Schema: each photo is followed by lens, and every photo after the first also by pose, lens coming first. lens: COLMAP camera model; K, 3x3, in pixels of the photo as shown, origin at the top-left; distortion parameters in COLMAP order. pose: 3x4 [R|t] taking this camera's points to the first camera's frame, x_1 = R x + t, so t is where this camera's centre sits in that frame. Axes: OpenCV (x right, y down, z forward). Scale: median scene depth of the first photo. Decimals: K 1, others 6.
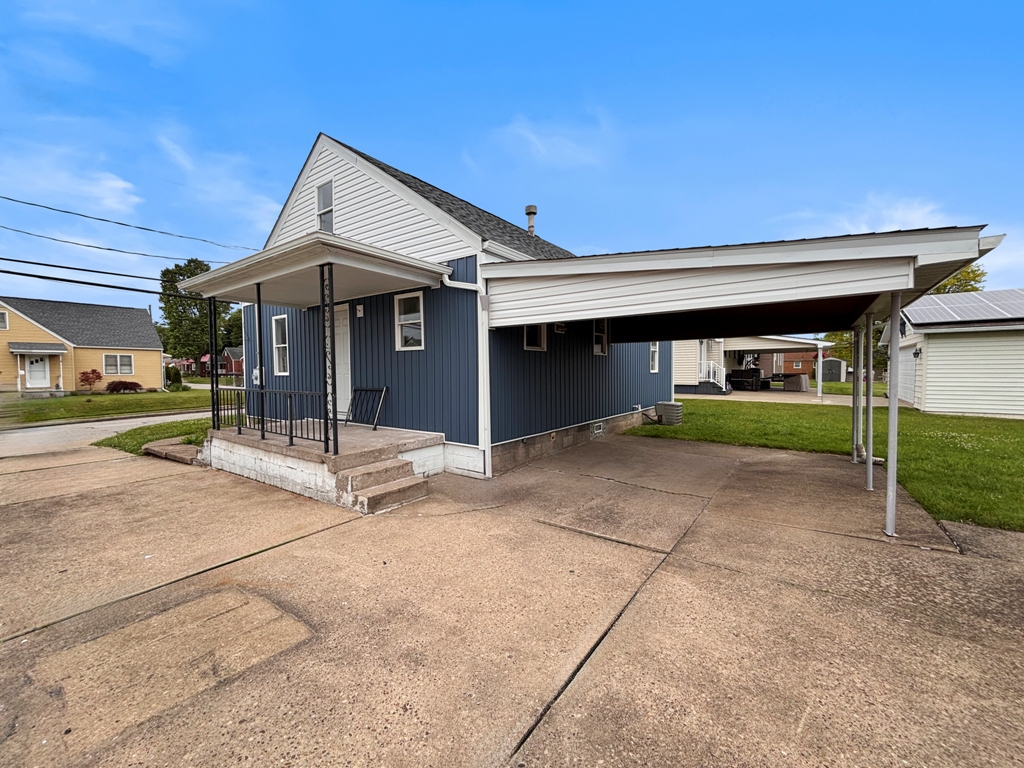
lens RADIAL K [[413.0, 0, 512.0], [0, 413.0, 384.0], [0, 0, 1]] dist [-0.000701, -0.000031]
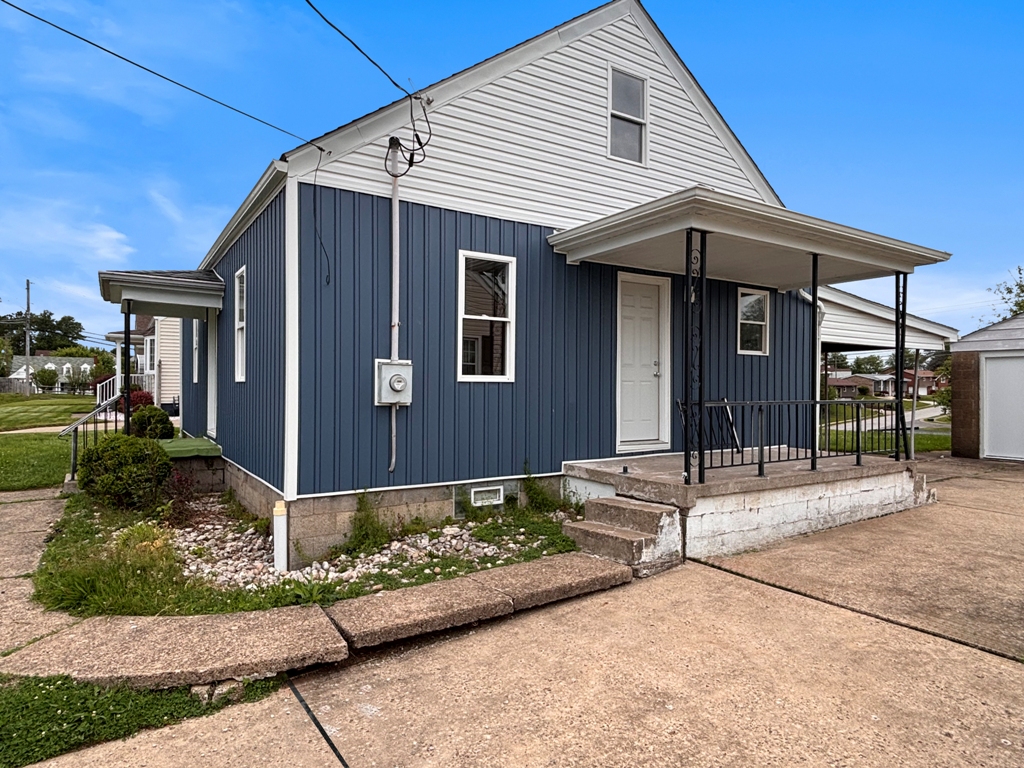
lens RADIAL K [[613.6, 0, 512.0], [0, 613.6, 384.0], [0, 0, 1]] dist [0.024990, 0.000114]
pose [[0.362110, 0.009052, 0.932091, -1.440253], [0.023388, 0.999550, -0.018793, -0.006587], [-0.931842, 0.028605, 0.361735, 0.879467]]
